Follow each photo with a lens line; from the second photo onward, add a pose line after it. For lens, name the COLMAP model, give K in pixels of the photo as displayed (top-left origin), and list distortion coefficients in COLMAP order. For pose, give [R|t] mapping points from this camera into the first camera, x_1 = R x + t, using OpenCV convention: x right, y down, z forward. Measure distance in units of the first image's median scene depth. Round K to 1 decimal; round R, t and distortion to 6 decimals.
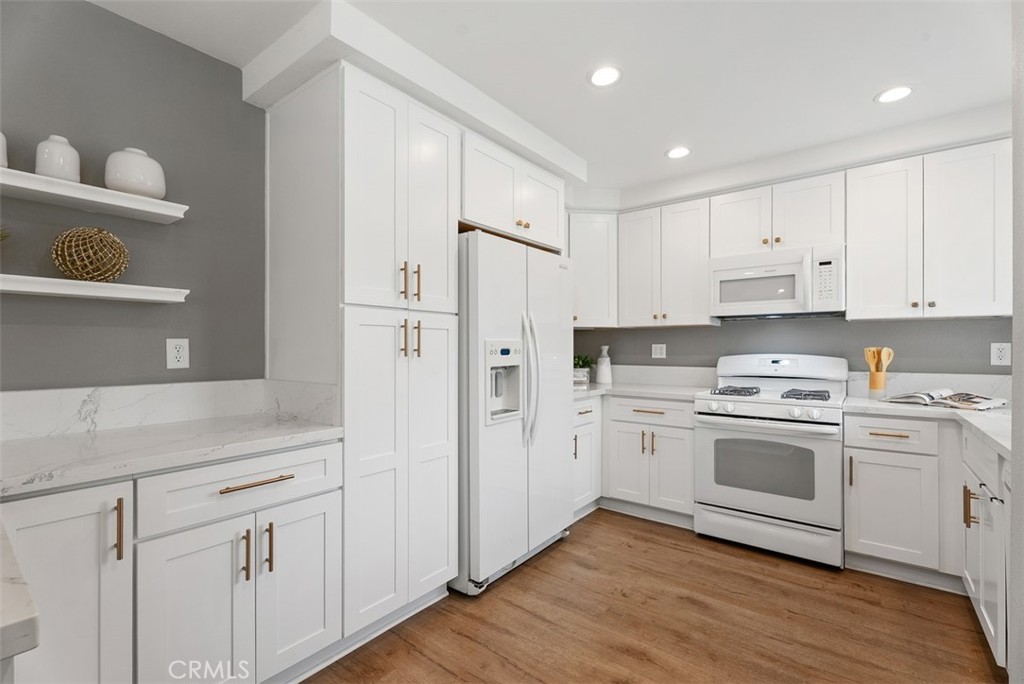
lens RADIAL K [[461.4, 0, 509.2], [0, 461.4, 345.9], [0, 0, 1]] dist [0.004524, -0.001219]
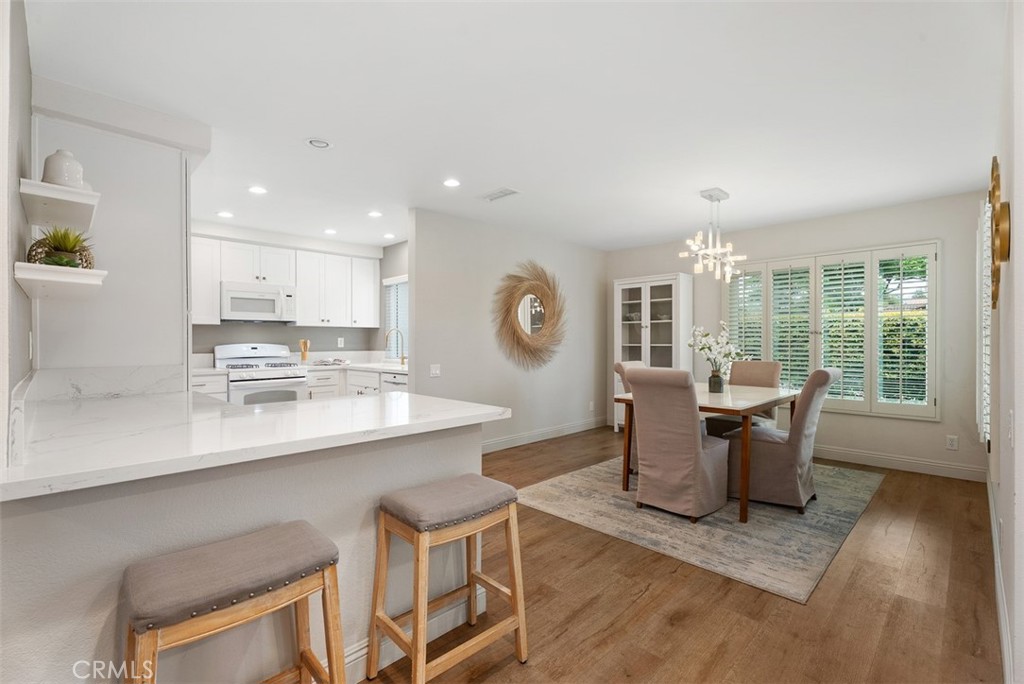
lens RADIAL K [[461.4, 0, 507.3], [0, 461.4, 340.2], [0, 0, 1]] dist [0.004524, -0.001219]
pose [[0.124056, -0.000393, 0.992275, -1.215827], [-0.004027, 0.999991, 0.000899, -0.000086], [-0.992267, -0.004107, 0.124053, -0.153388]]
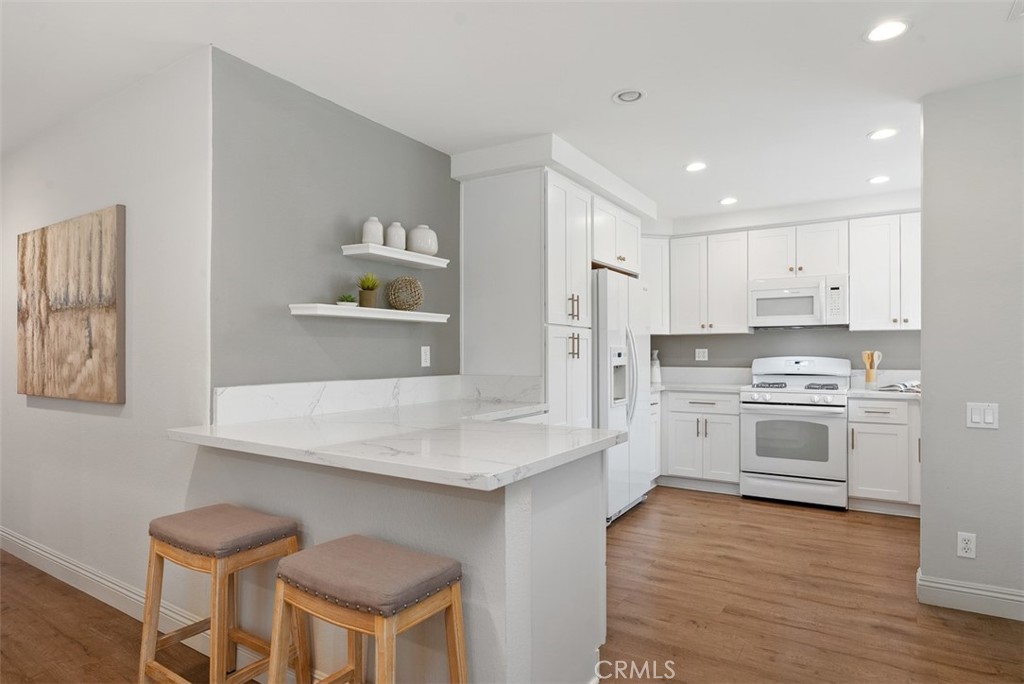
lens RADIAL K [[577.3, 0, 509.5], [0, 577.3, 350.2], [0, 0, 1]] dist [-0.015313, 0.005109]
pose [[0.995279, -0.001890, 0.097036, -0.457146], [0.001835, 0.999998, 0.000662, -0.002710], [-0.097037, -0.000480, 0.995281, -0.620646]]
